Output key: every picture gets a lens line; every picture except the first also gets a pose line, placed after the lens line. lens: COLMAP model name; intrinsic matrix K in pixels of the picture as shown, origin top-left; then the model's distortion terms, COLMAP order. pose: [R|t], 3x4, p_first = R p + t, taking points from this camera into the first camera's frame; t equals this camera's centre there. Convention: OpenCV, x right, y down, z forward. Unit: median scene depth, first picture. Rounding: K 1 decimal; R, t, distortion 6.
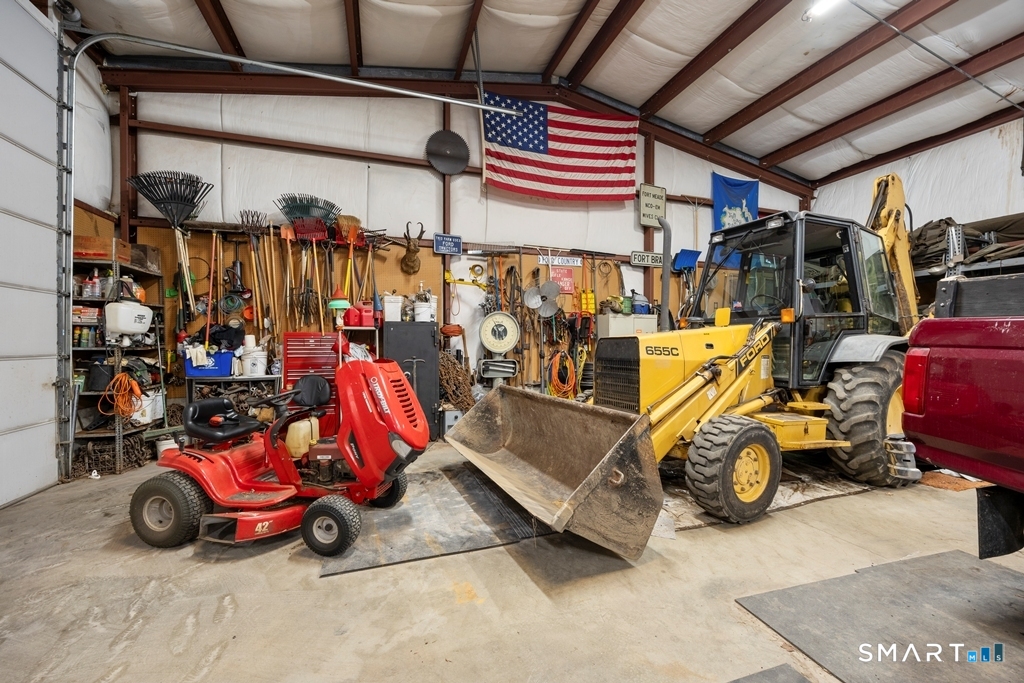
lens RADIAL K [[399.0, 0, 512.5], [0, 399.0, 341.1], [0, 0, 1]] dist [-0.000011, 0.000076]
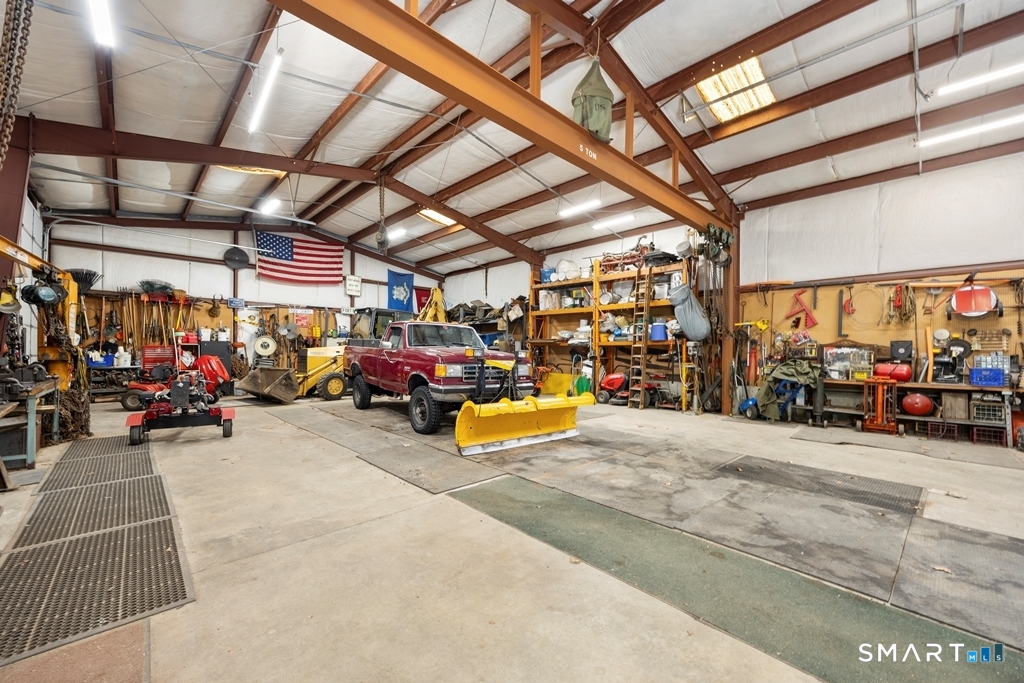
lens RADIAL K [[399.0, 0, 504.2], [0, 399.0, 348.5], [0, 0, 1]] dist [-0.000011, 0.000076]
pose [[0.907942, 0.005713, 0.419056, 0.234891], [-0.003334, 0.999974, -0.006409, 0.001081], [-0.419082, 0.004422, 0.907938, -1.467488]]
